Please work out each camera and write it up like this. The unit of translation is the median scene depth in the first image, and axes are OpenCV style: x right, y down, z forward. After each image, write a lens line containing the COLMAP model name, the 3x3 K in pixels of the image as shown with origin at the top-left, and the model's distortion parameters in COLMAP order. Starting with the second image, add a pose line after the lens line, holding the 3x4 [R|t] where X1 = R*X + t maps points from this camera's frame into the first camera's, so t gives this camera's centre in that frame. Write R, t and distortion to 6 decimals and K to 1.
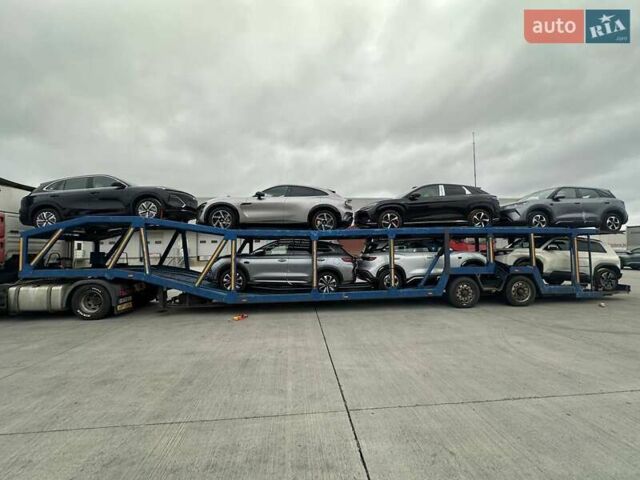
lens RADIAL K [[249.1, 0, 320.6], [0, 249.1, 241.0], [0, 0, 1]] dist [-0.000830, 0.000062]
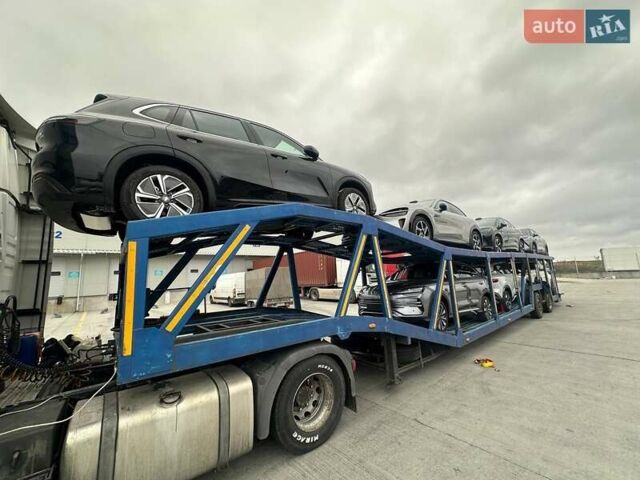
lens RADIAL K [[249.1, 0, 319.9], [0, 249.1, 240.5], [0, 0, 1]] dist [-0.000830, 0.000062]
pose [[0.828492, 0.061227, 0.556644, -1.090347], [0.005278, 0.993107, -0.117090, 0.022030], [-0.559976, 0.099946, 0.822458, 0.578466]]
